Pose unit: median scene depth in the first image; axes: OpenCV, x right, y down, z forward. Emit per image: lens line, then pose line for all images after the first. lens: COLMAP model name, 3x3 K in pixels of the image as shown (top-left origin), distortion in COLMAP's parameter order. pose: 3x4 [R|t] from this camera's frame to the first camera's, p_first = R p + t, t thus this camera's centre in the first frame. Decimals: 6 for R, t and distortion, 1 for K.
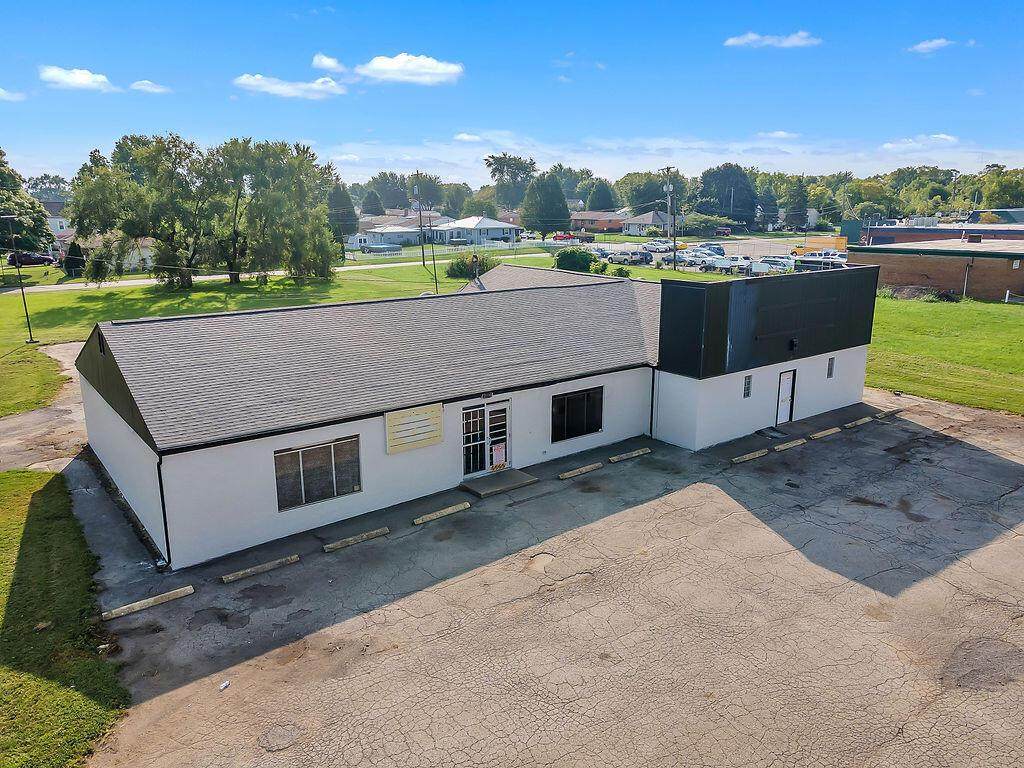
lens RADIAL K [[753.3, 0, 512.0], [0, 753.3, 384.0], [0, 0, 1]] dist [0.036833, 0.009994]
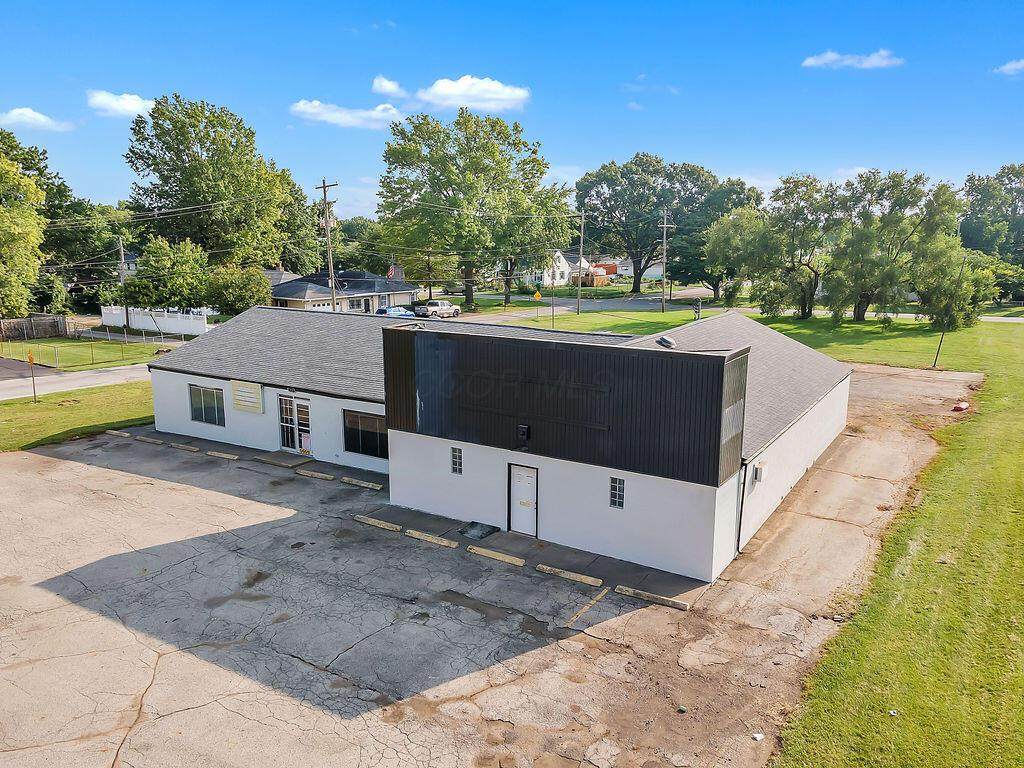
lens RADIAL K [[753.3, 0, 512.0], [0, 753.3, 384.0], [0, 0, 1]] dist [0.036833, 0.009994]
pose [[0.352478, 0.182727, -0.917807, 1.261802], [-0.219961, 0.969452, 0.108535, -0.214347], [0.909602, 0.163626, 0.381903, 0.836938]]
